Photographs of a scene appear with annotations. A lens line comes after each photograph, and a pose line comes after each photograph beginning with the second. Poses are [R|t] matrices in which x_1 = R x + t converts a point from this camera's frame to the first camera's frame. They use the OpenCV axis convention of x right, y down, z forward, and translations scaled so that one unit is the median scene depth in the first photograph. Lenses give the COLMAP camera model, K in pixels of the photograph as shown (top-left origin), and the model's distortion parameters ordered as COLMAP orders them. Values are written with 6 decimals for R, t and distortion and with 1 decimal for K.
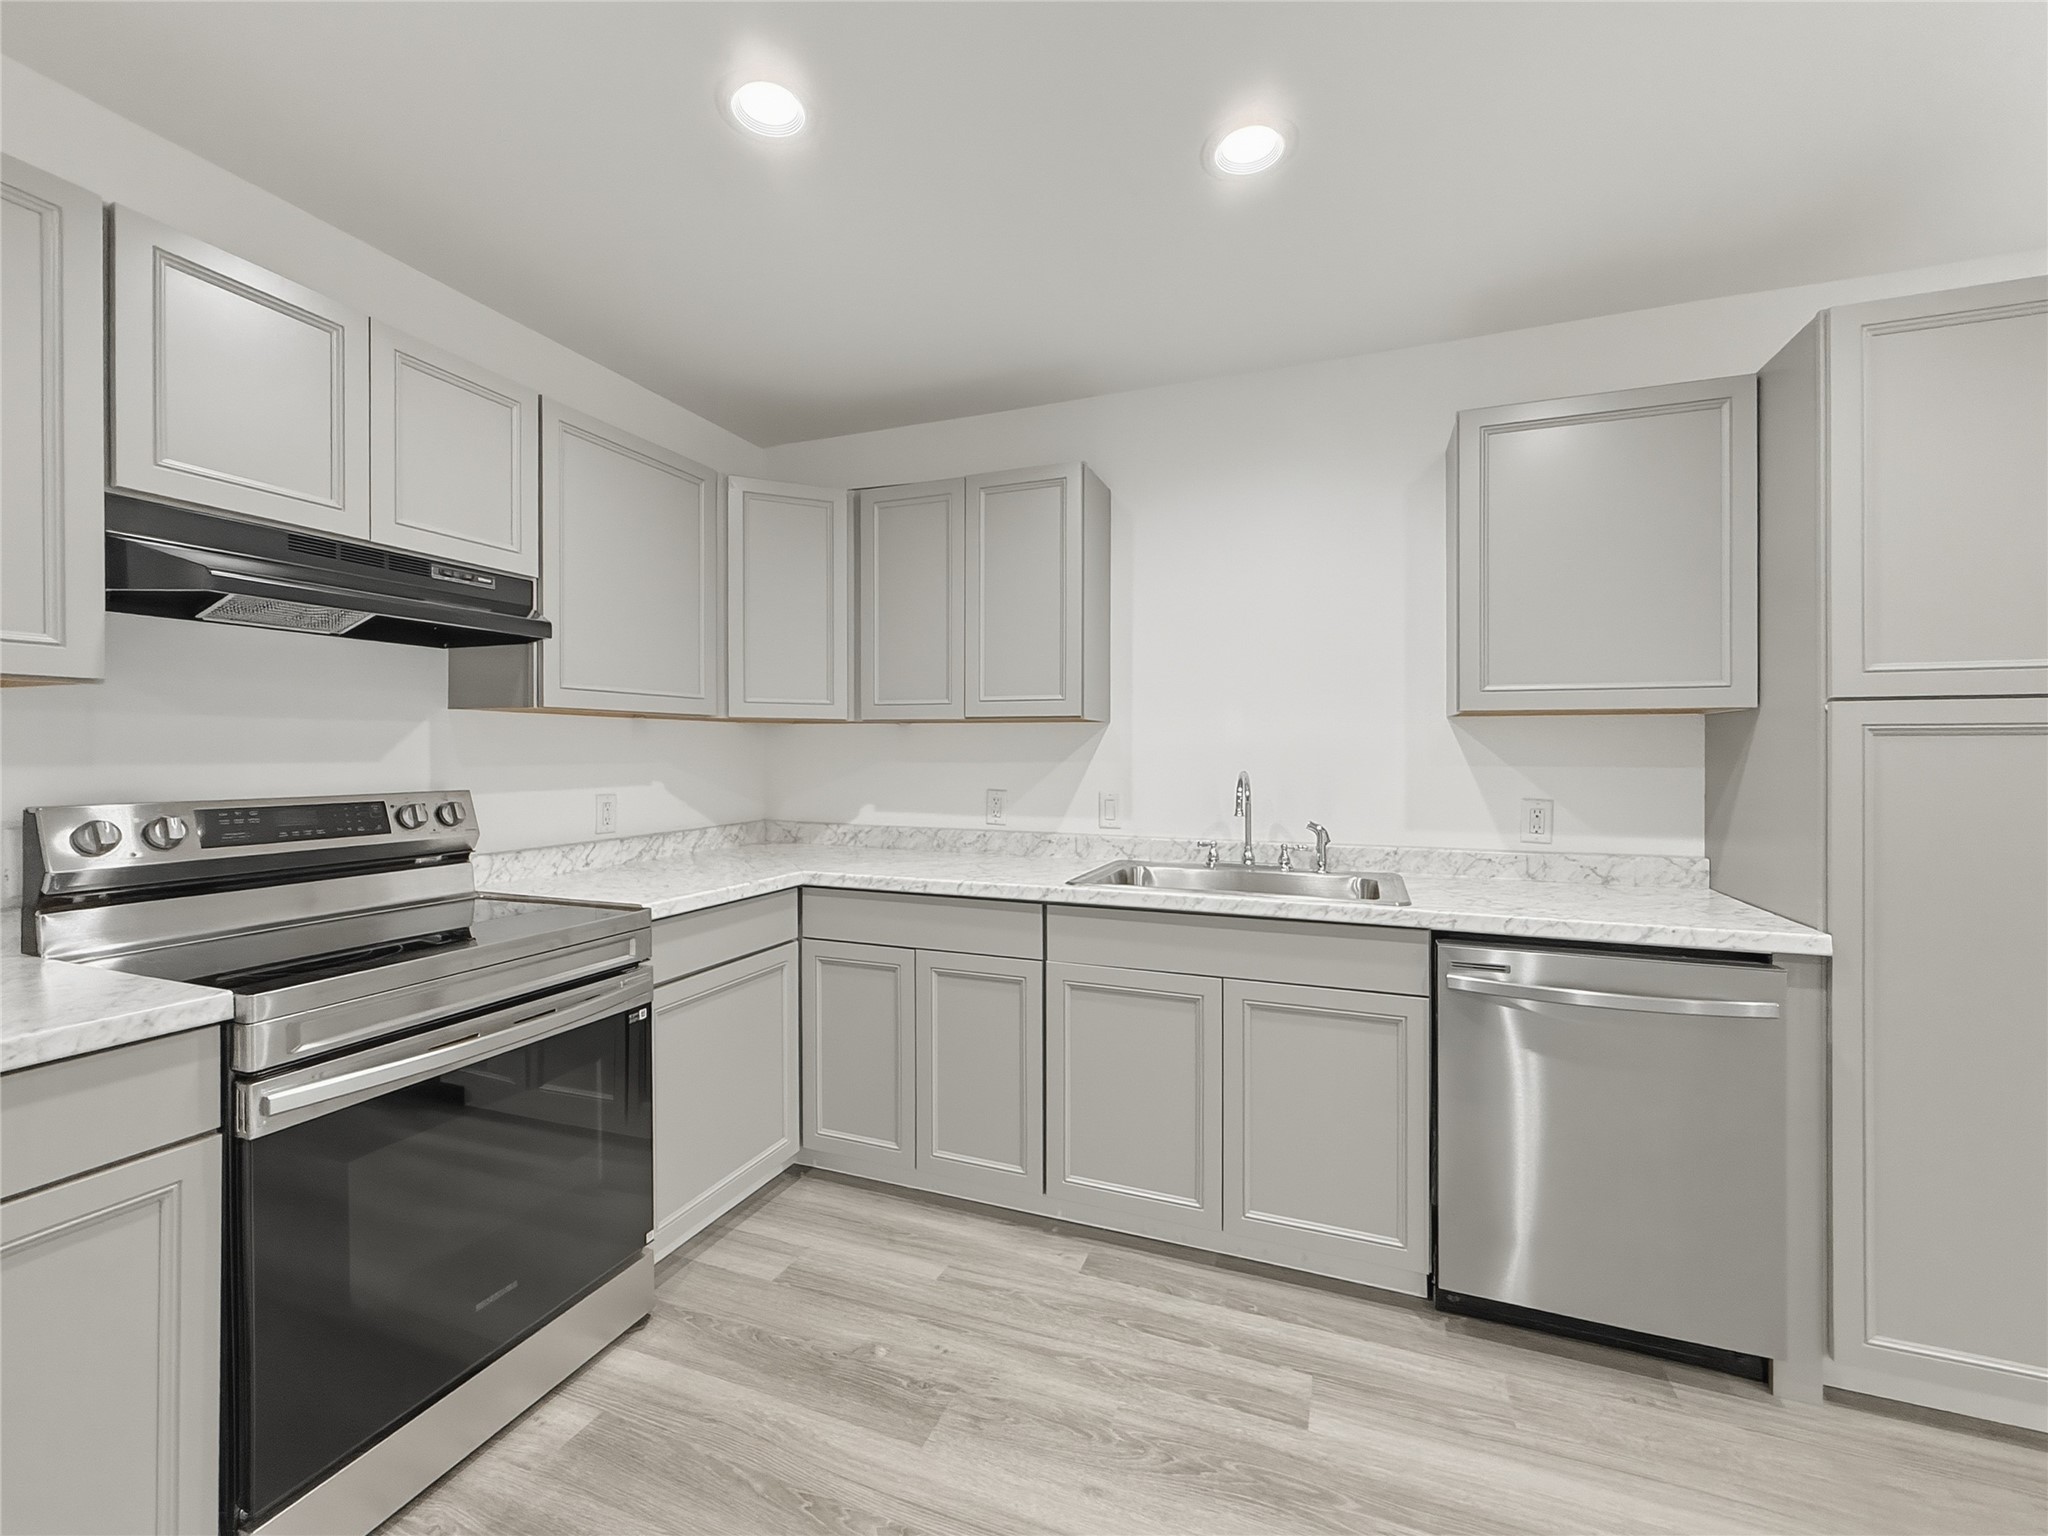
lens RADIAL K [[855.9, 0, 1026.0], [0, 855.9, 762.1], [0, 0, 1]] dist [-0.001260, -0.000075]
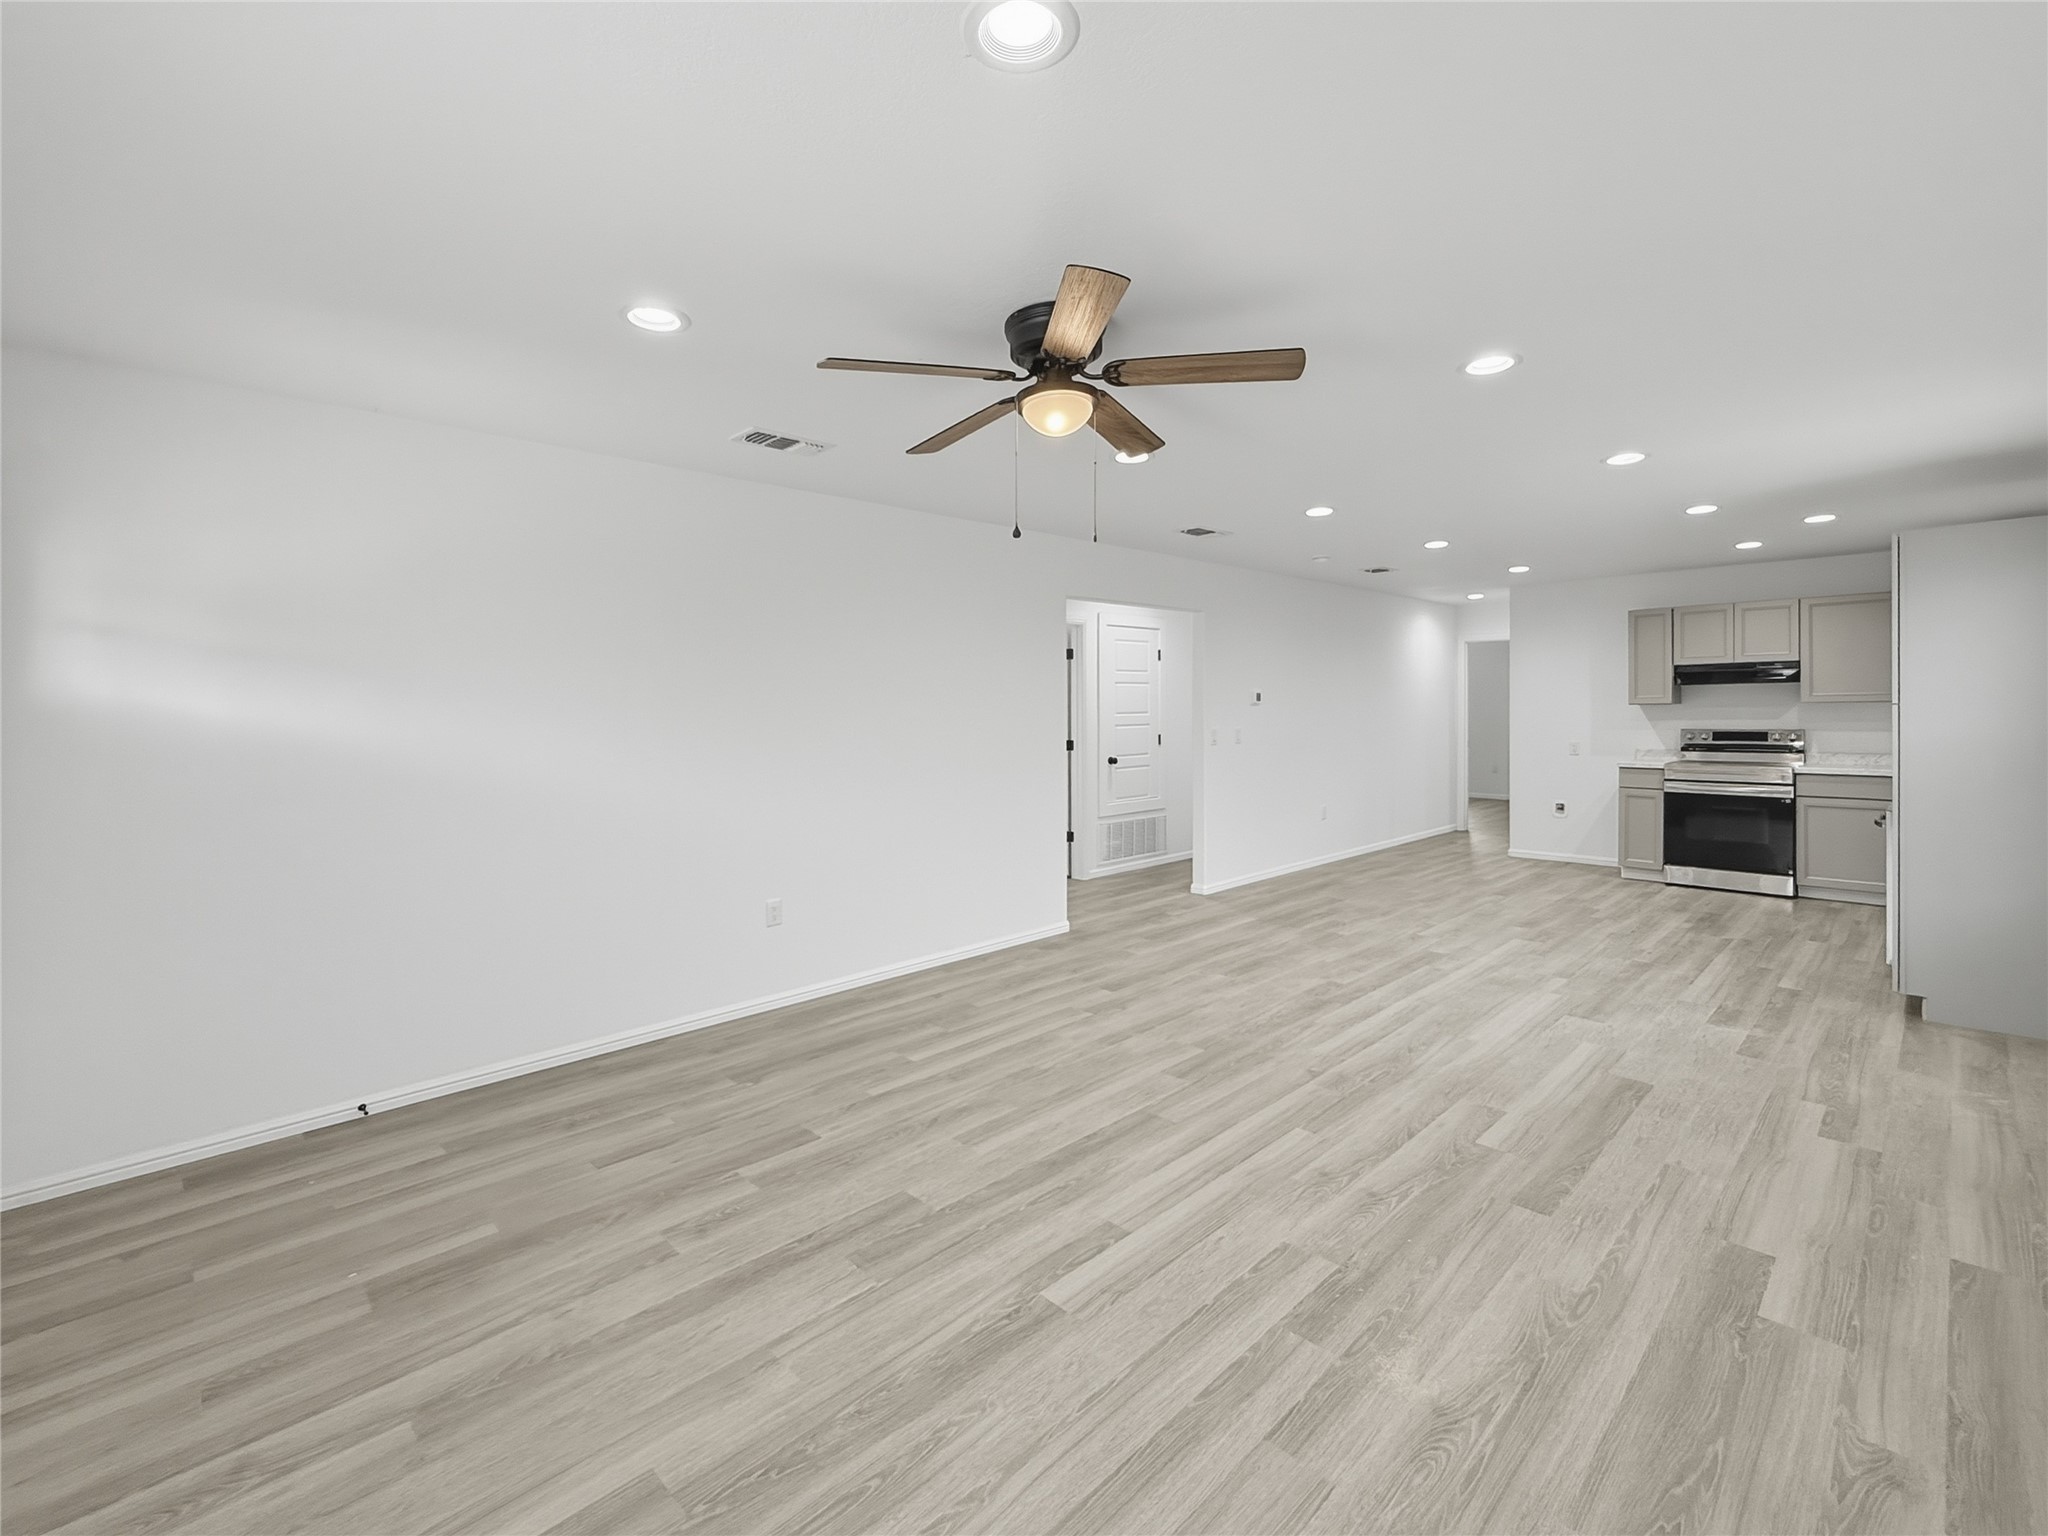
lens RADIAL K [[895.9, 0, 1023.1], [0, 895.9, 723.3], [0, 0, 1]] dist [-0.001829, 0.004266]
pose [[-0.415790, 0.019739, -0.909247, 3.554466], [0.003132, 0.999790, 0.020272, -0.066565], [0.909455, 0.005581, -0.415764, -0.181845]]
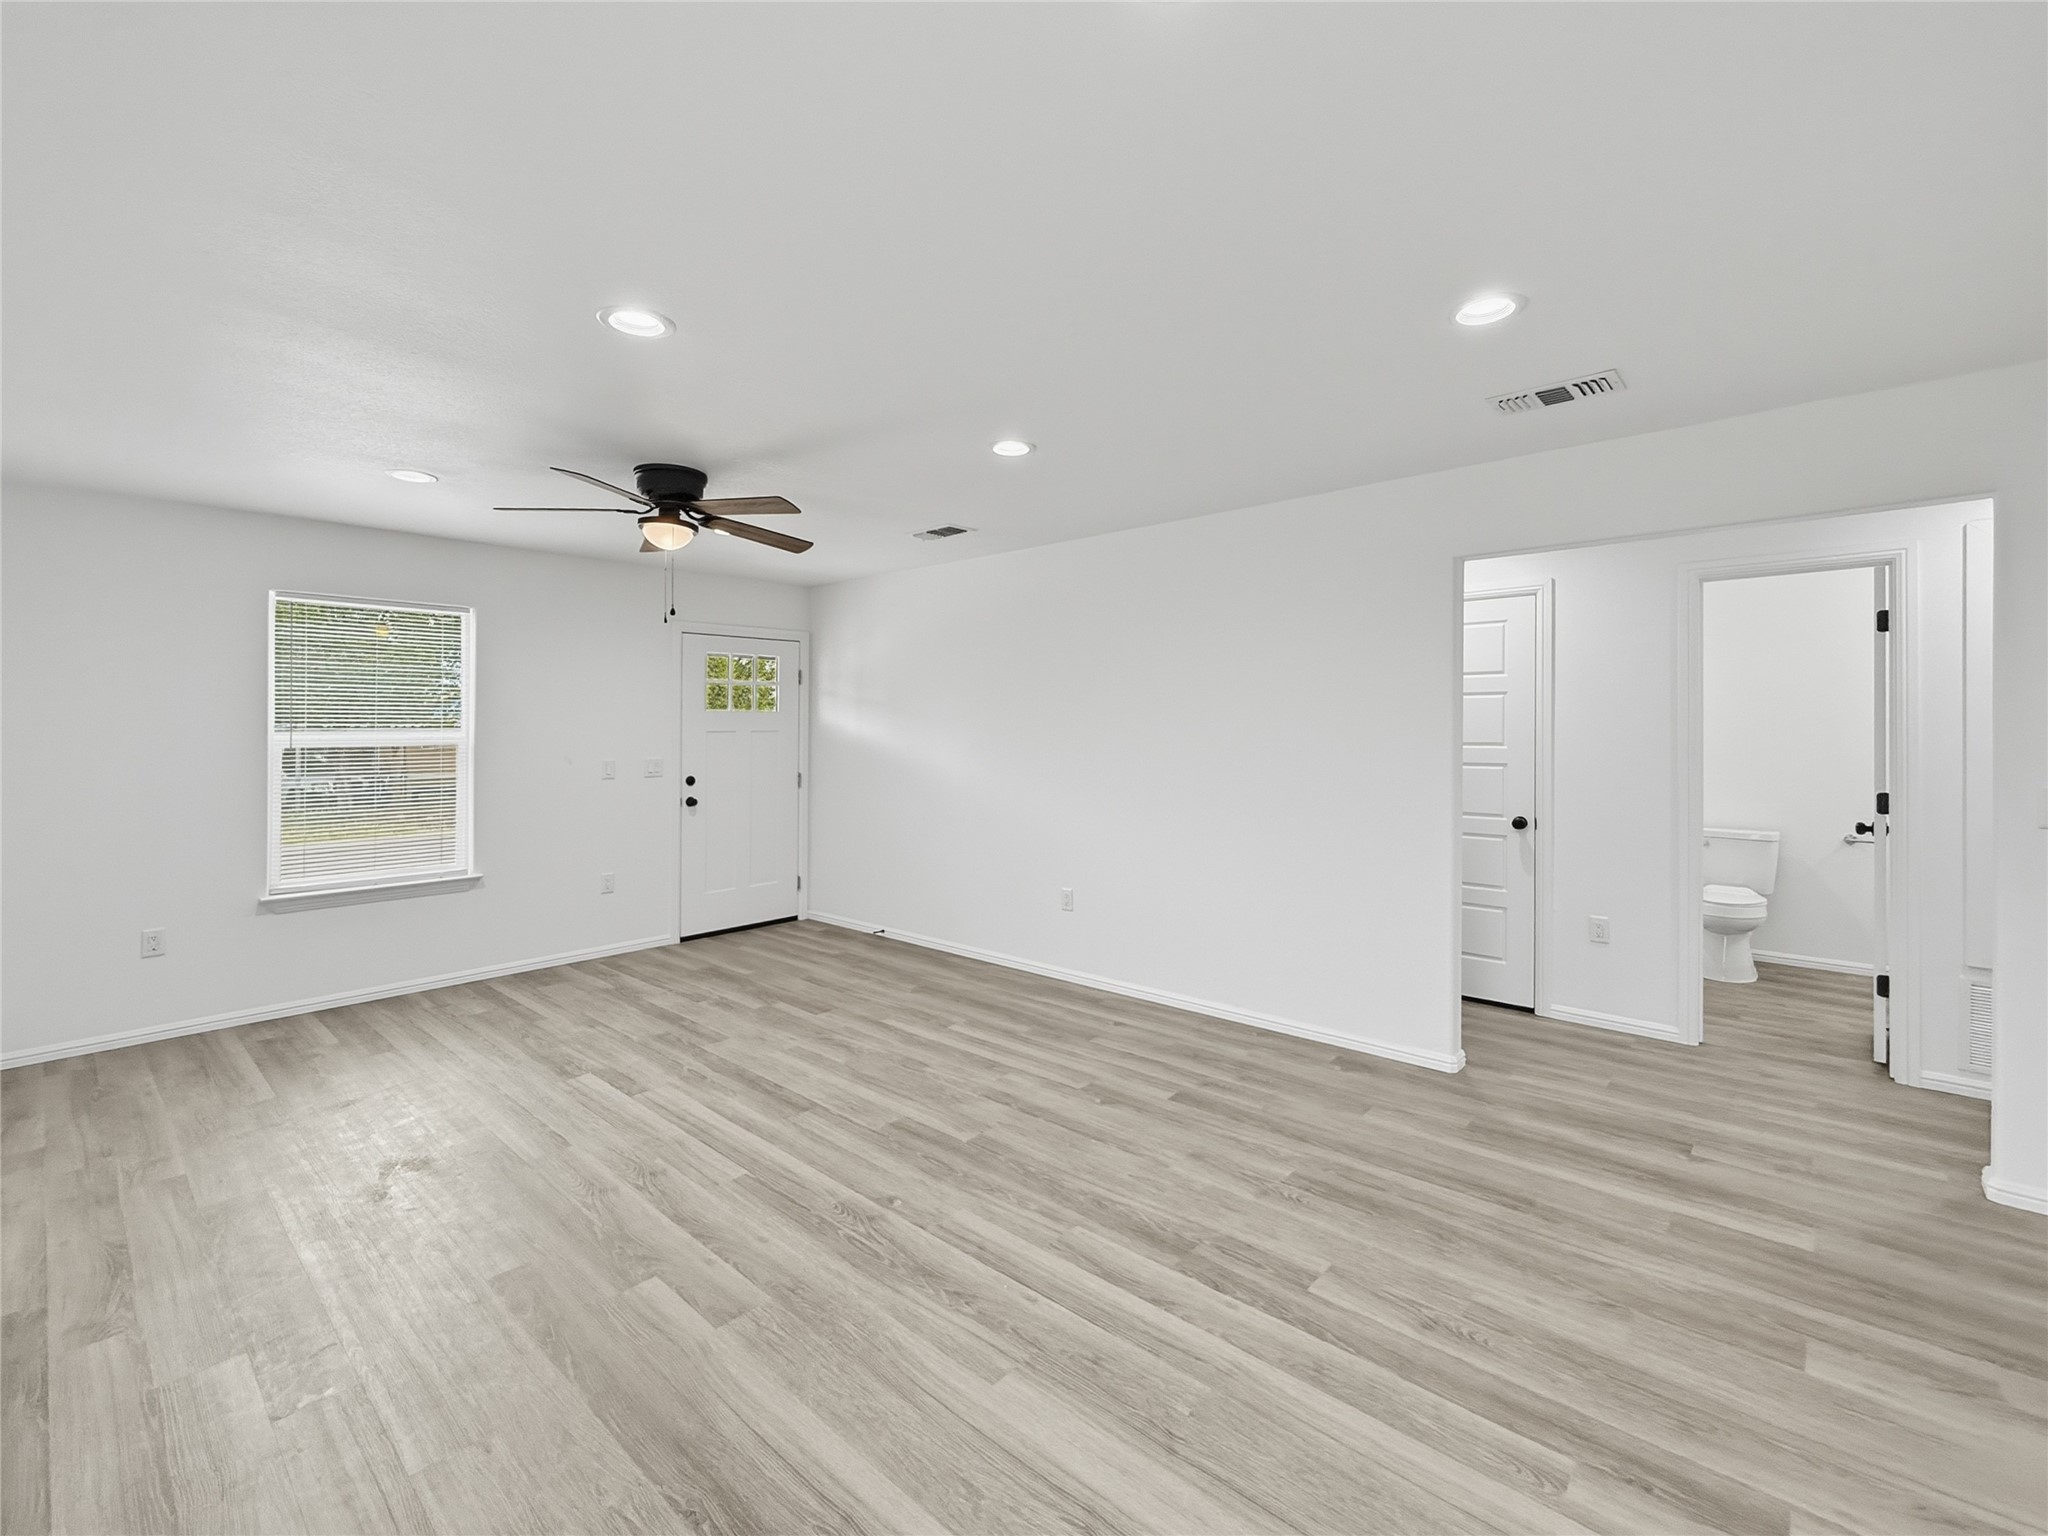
lens RADIAL K [[895.9, 0, 1023.1], [0, 895.9, 723.3], [0, 0, 1]] dist [-0.001829, 0.004266]
pose [[-0.937648, 0.003187, 0.347572, 1.139070], [0.004622, 0.999984, 0.003300, -0.080056], [-0.347556, 0.004700, -0.937648, 0.790520]]
